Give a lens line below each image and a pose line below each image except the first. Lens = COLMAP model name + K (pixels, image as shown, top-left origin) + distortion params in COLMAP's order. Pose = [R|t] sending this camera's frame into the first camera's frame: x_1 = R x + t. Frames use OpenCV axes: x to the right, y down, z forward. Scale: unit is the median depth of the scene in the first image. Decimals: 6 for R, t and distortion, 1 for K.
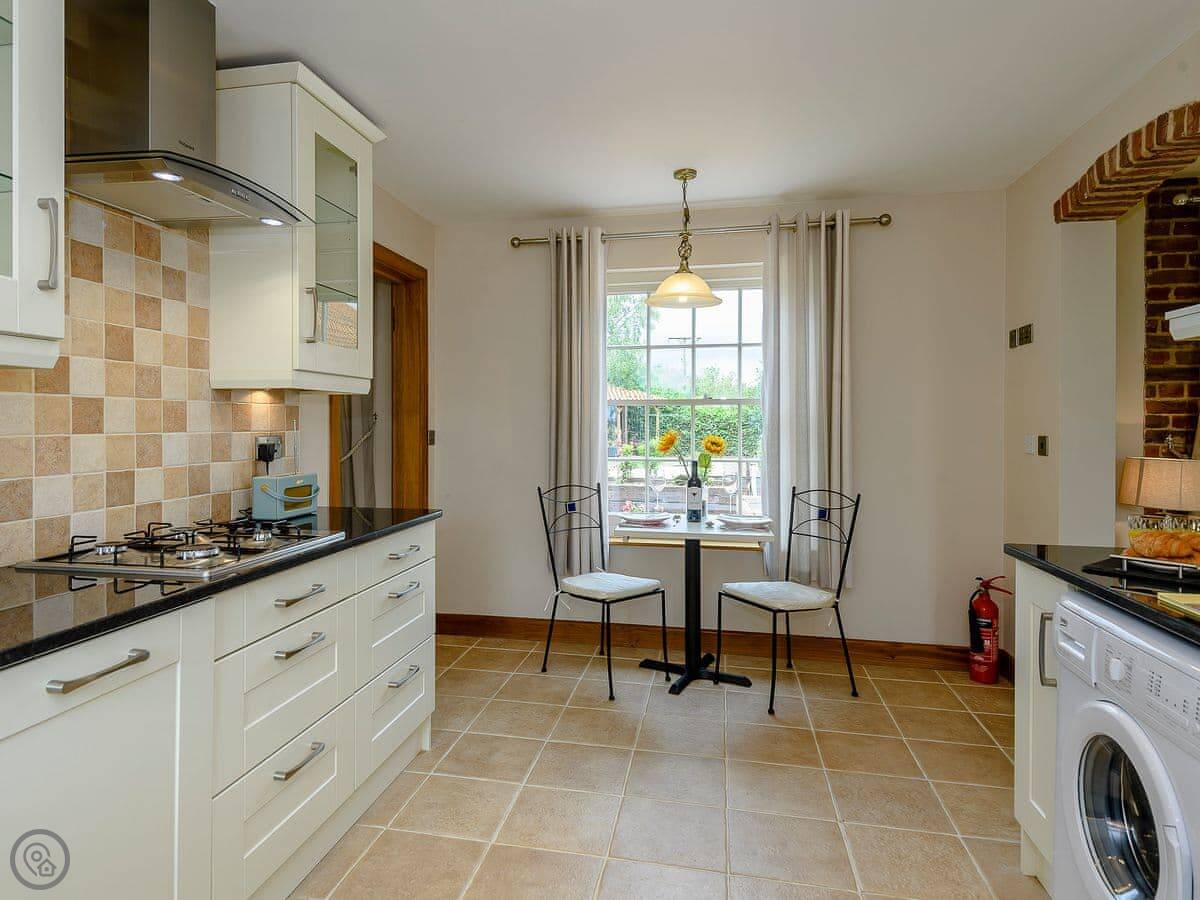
lens RADIAL K [[692.3, 0, 608.6], [0, 692.3, 445.7], [0, 0, 1]] dist [-0.005998, 0.000250]
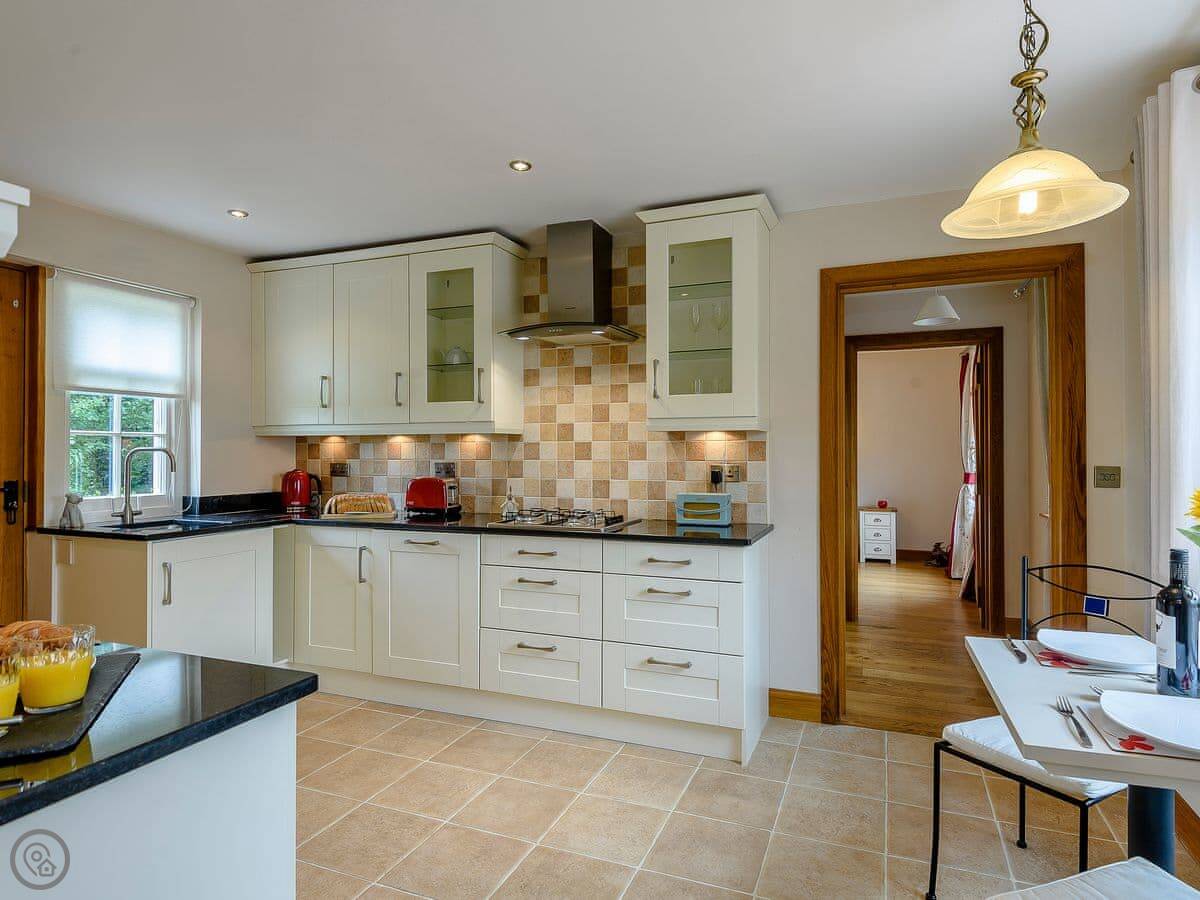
lens RADIAL K [[692.3, 0, 607.4], [0, 692.3, 444.8], [0, 0, 1]] dist [-0.005998, 0.000250]
pose [[-0.211511, 0.000717, -0.977375, 1.045031], [-0.030169, 0.999518, 0.007262, -0.067473], [0.976910, 0.031022, -0.211388, 1.283166]]
